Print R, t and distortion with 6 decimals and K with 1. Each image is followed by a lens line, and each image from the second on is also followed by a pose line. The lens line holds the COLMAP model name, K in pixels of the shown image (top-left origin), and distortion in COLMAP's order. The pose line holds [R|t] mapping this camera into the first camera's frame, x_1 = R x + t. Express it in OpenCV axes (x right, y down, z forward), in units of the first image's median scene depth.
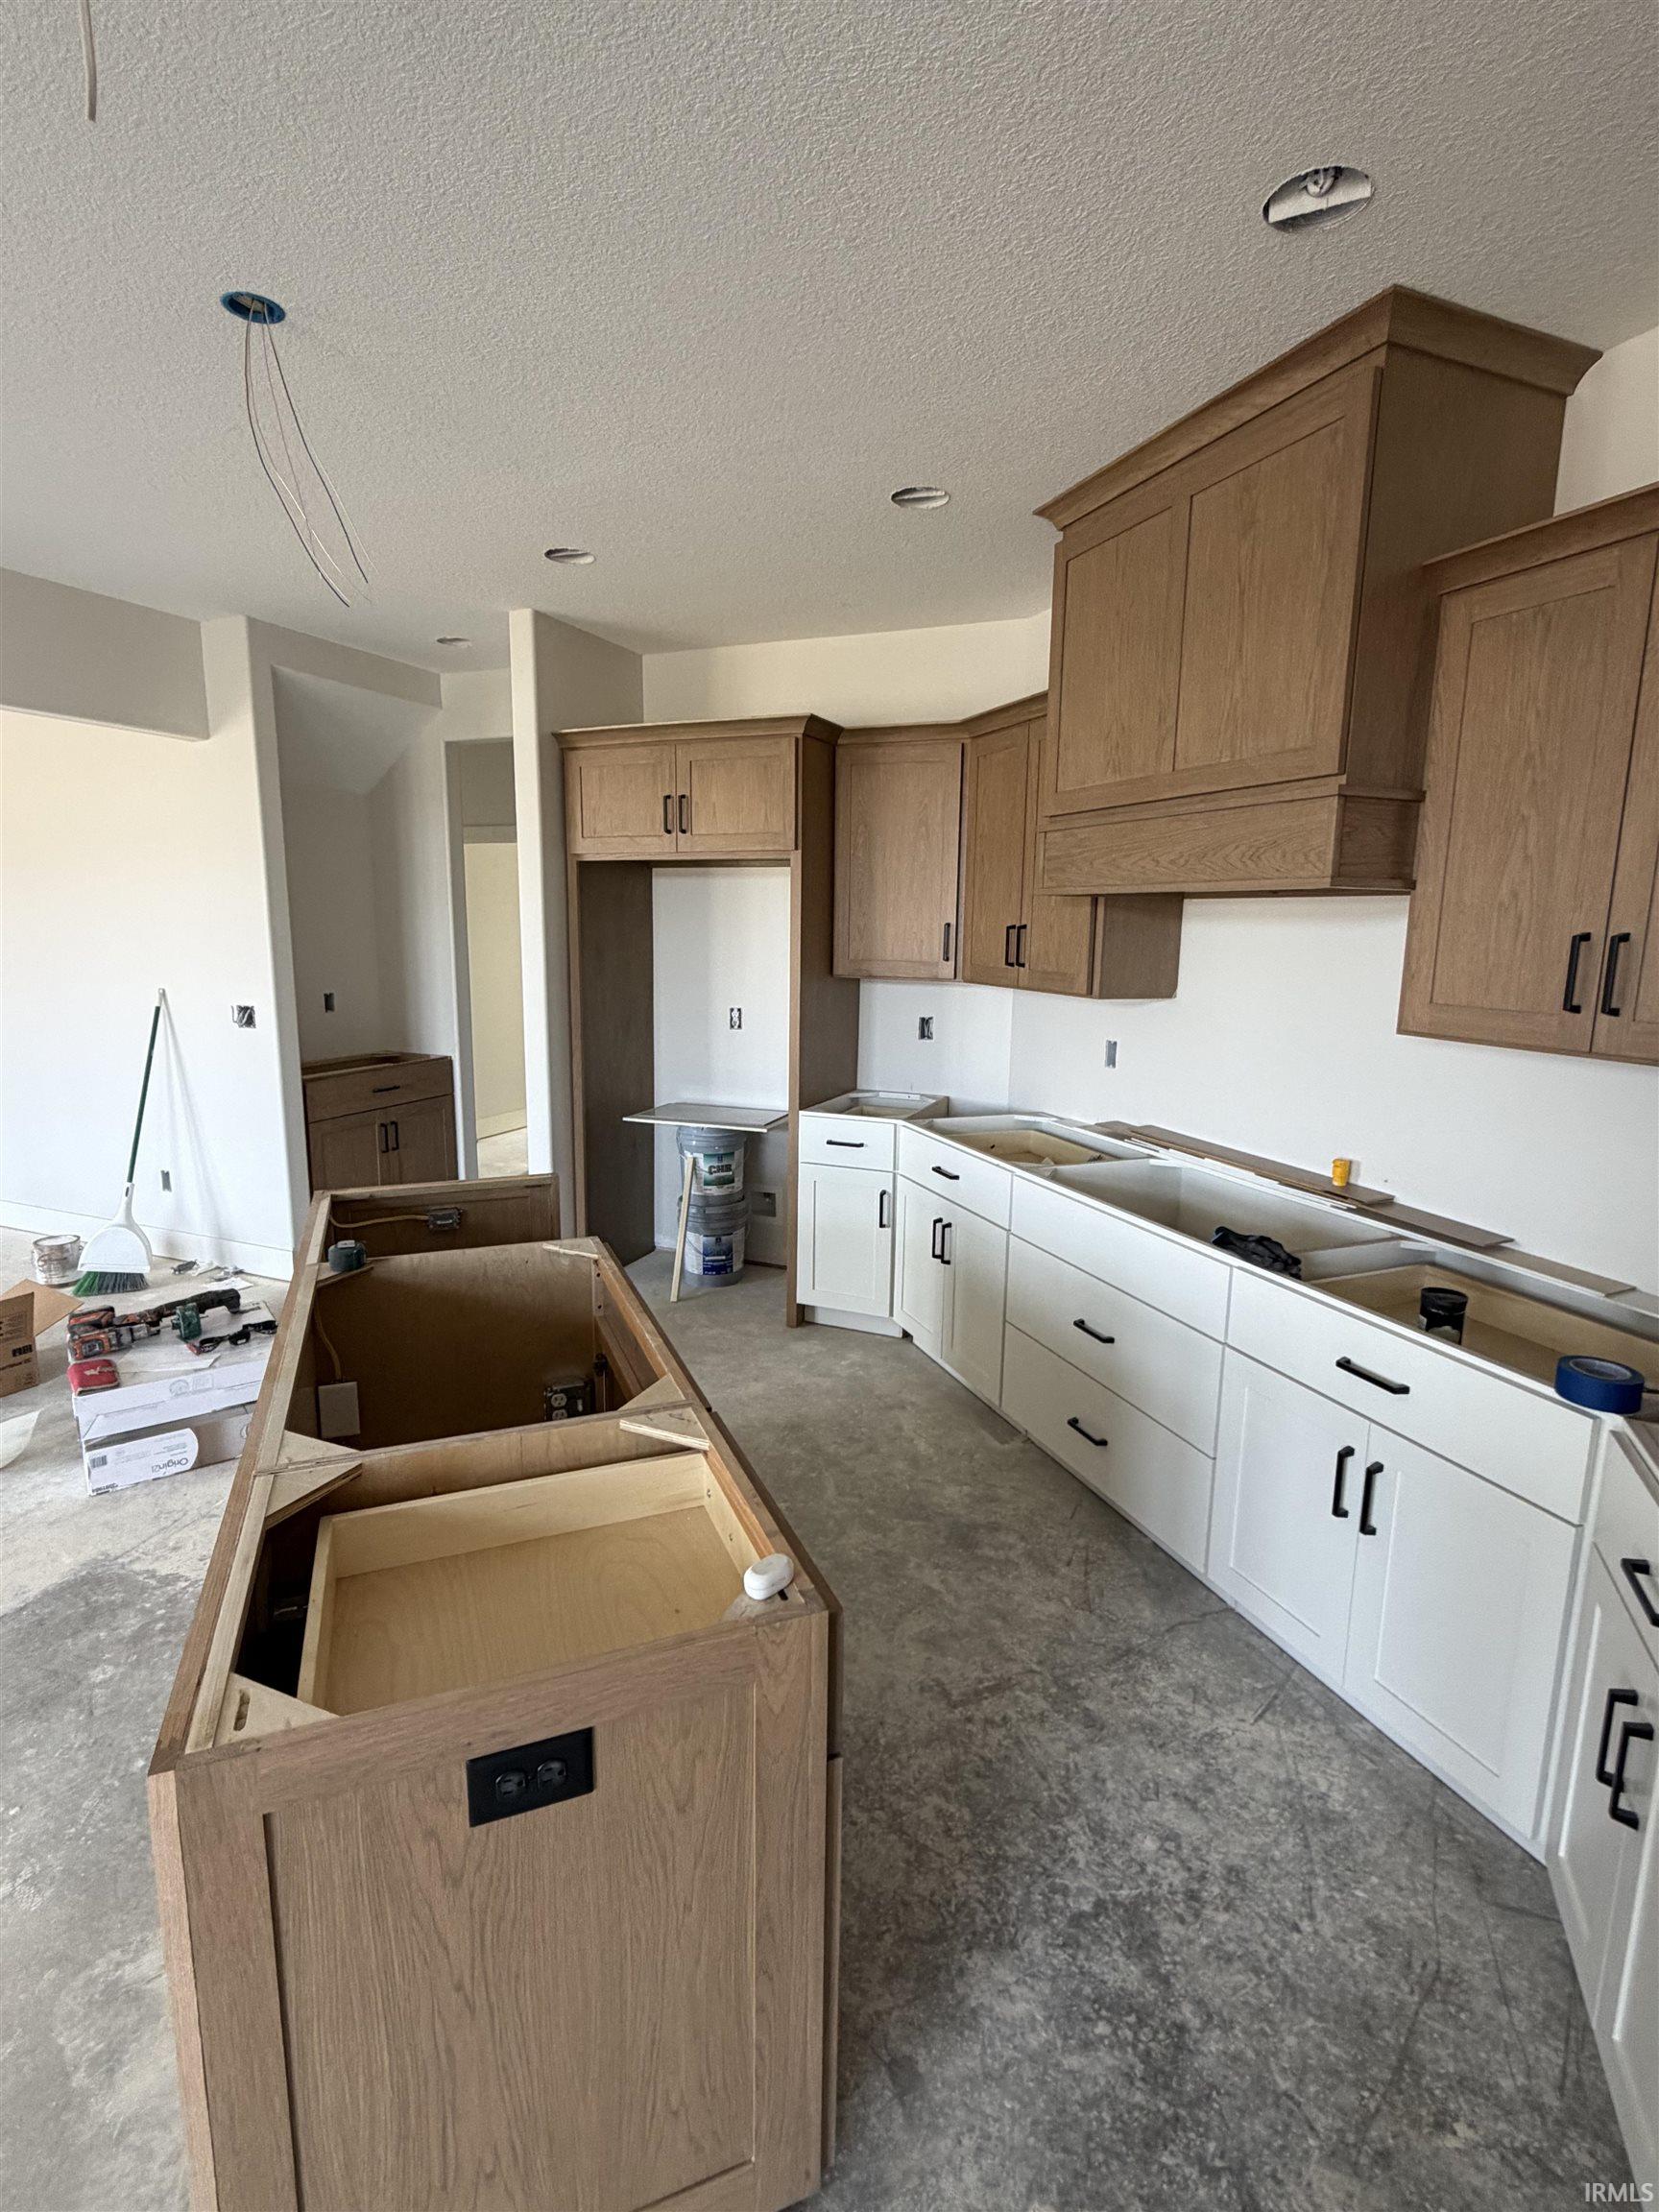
lens RADIAL K [[1053.5, 0, 832.2], [0, 1053.5, 1096.8], [0, 0, 1]] dist [-0.003627, -0.000827]
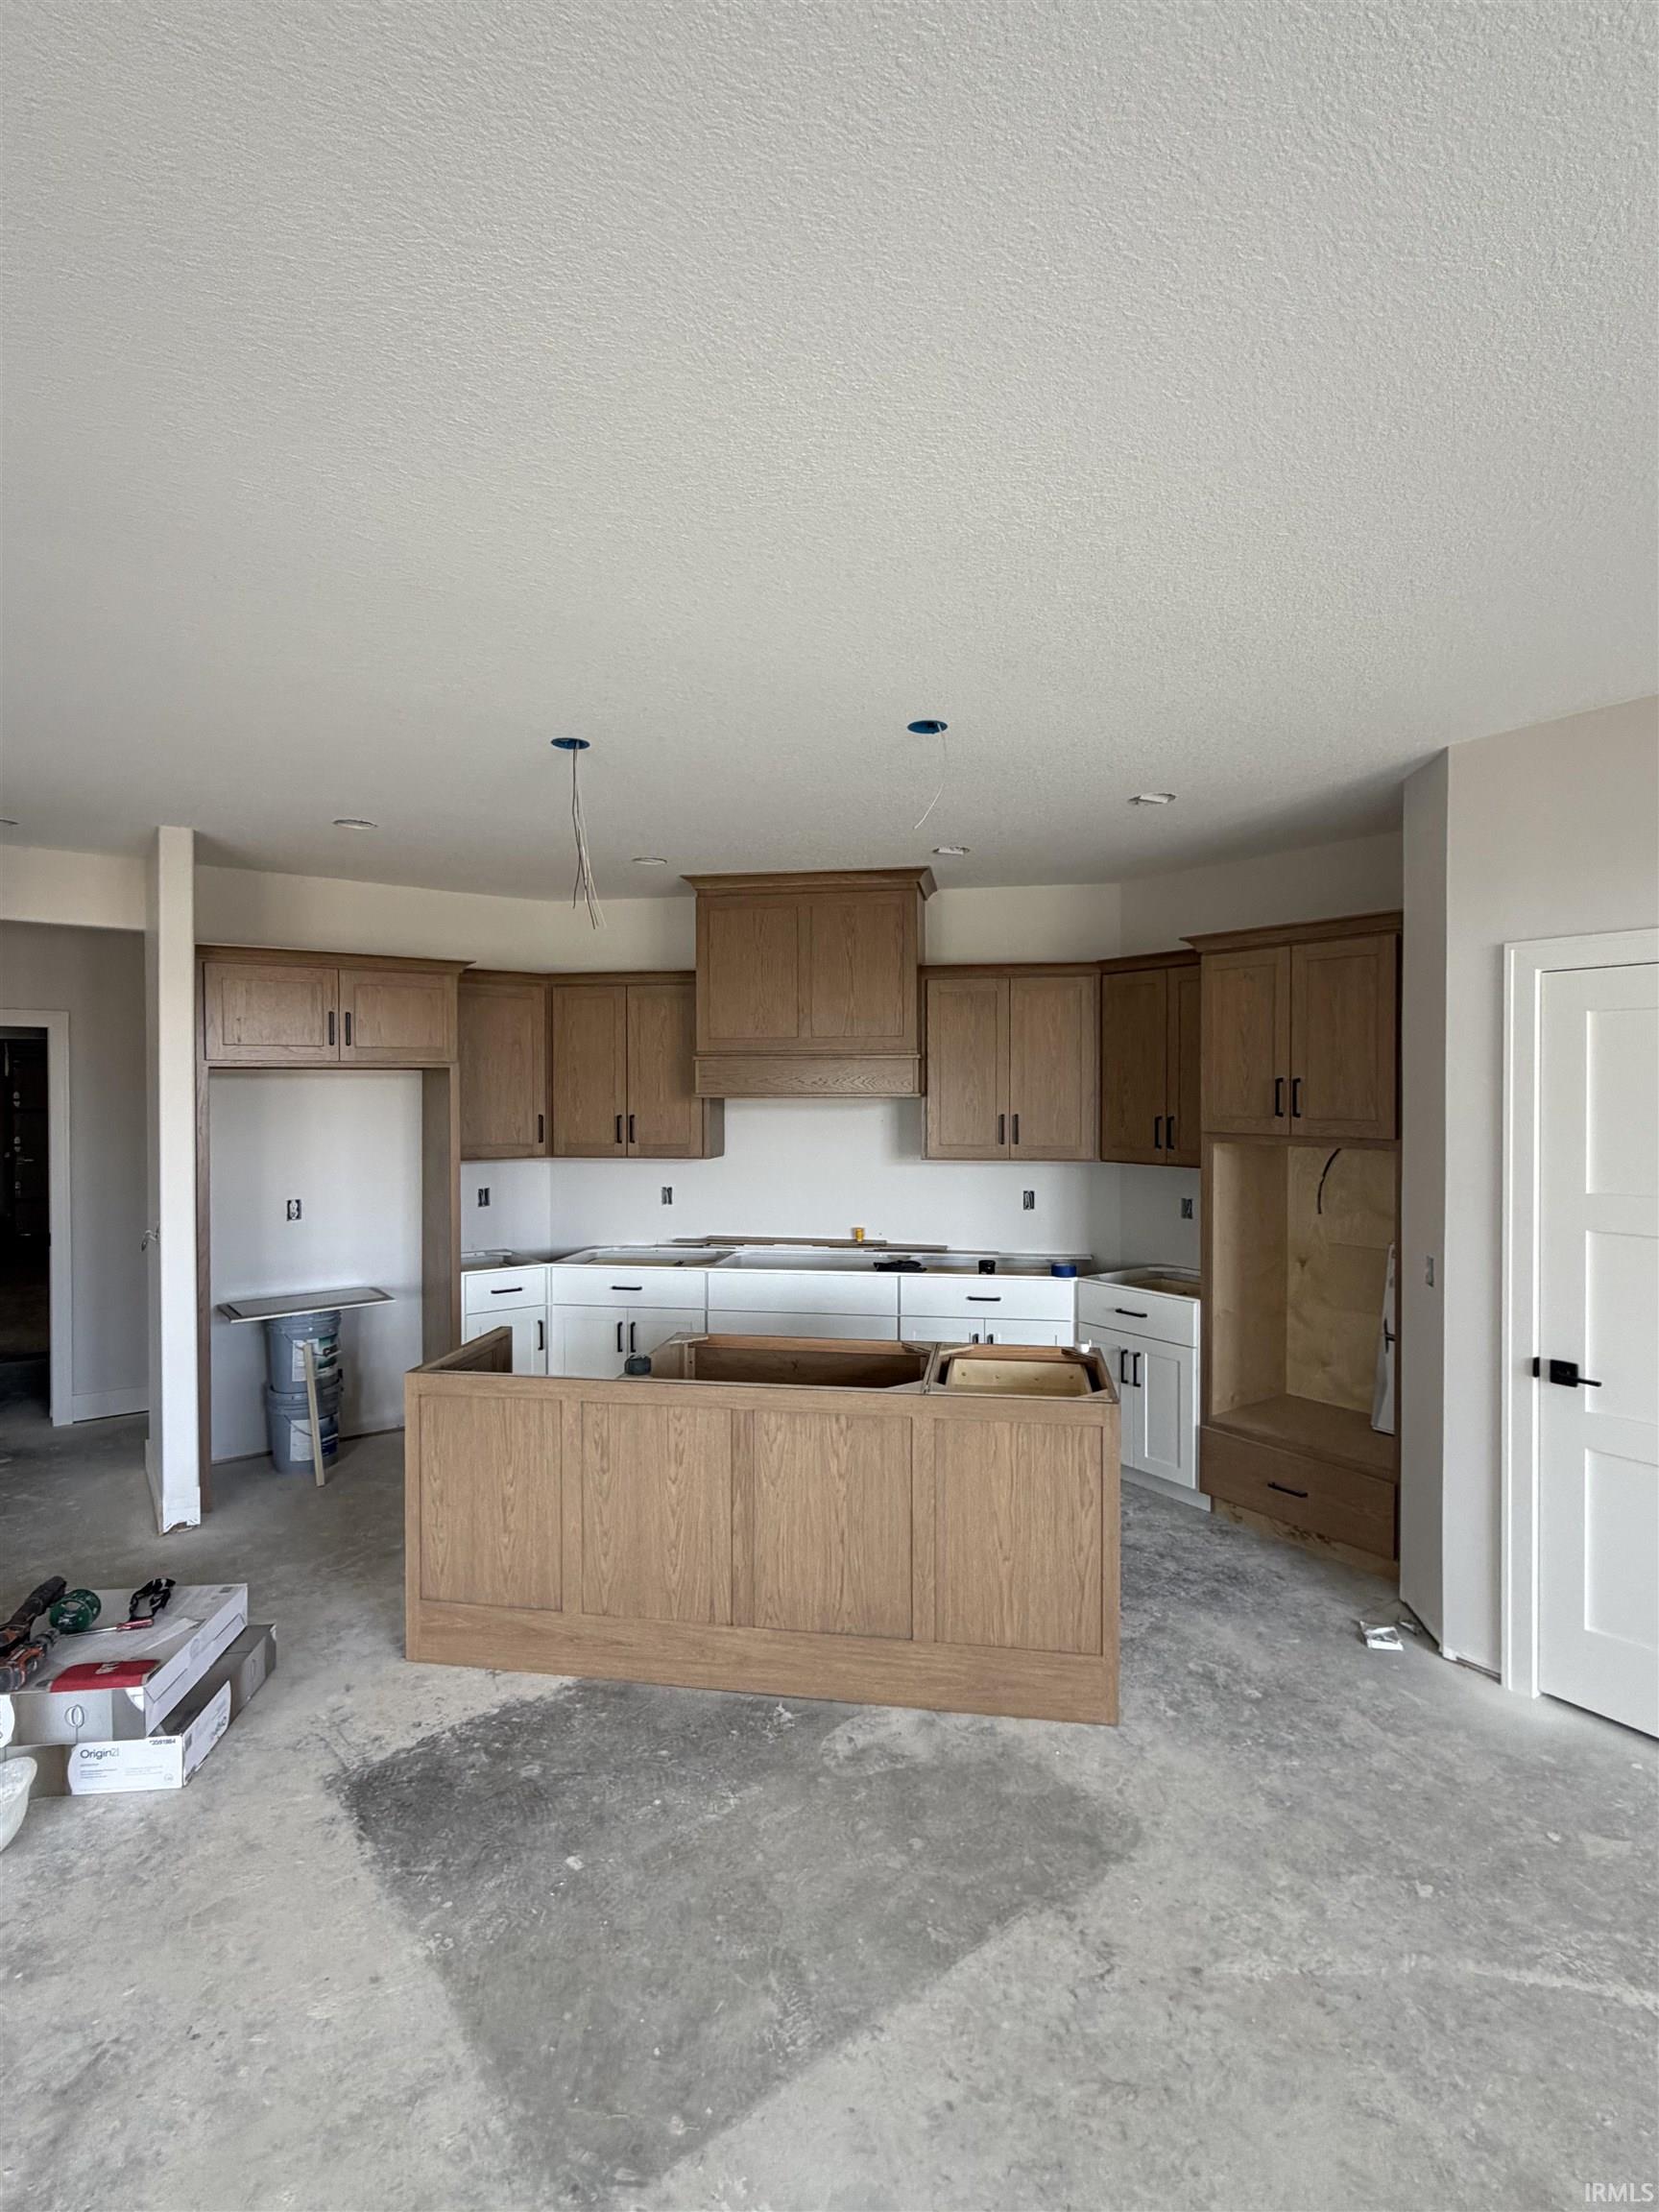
lens RADIAL K [[1053.5, 0, 829.7], [0, 1053.5, 1104.2], [0, 0, 1]] dist [-0.003627, -0.000827]
pose [[0.523036, -0.028081, 0.851848, -0.847150], [0.151322, 0.986638, -0.060387, -0.040787], [-0.838770, 0.160488, 0.520297, -0.014461]]
